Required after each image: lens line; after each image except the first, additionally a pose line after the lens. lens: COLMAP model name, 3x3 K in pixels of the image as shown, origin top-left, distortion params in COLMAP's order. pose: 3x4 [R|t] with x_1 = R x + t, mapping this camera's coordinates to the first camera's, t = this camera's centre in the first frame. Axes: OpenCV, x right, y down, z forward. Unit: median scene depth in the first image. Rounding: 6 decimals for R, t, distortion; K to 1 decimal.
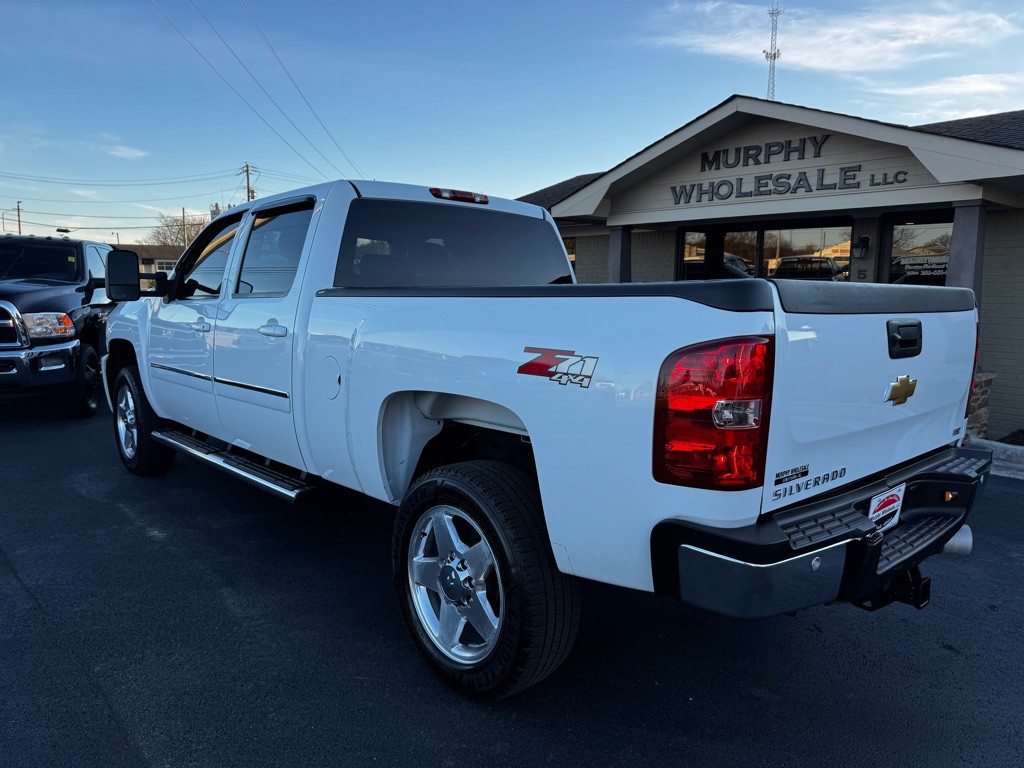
lens RADIAL K [[706.9, 0, 511.0], [0, 706.9, 422.4], [0, 0, 1]] dist [0.011889, -0.010595]
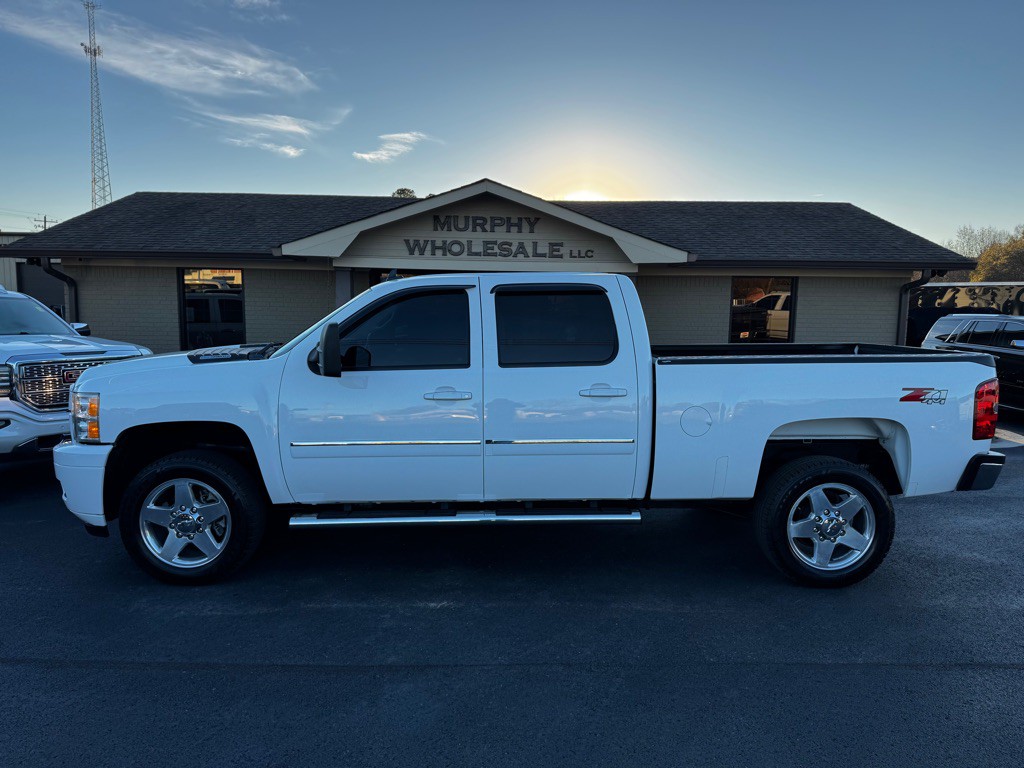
lens RADIAL K [[704.8, 0, 520.0], [0, 704.8, 419.2], [0, 0, 1]] dist [0.025141, -0.039252]
pose [[0.653490, -0.118522, 0.747599, -0.610492], [0.135656, 0.990013, 0.038374, -0.066916], [-0.744680, 0.076340, 0.663041, 0.126272]]
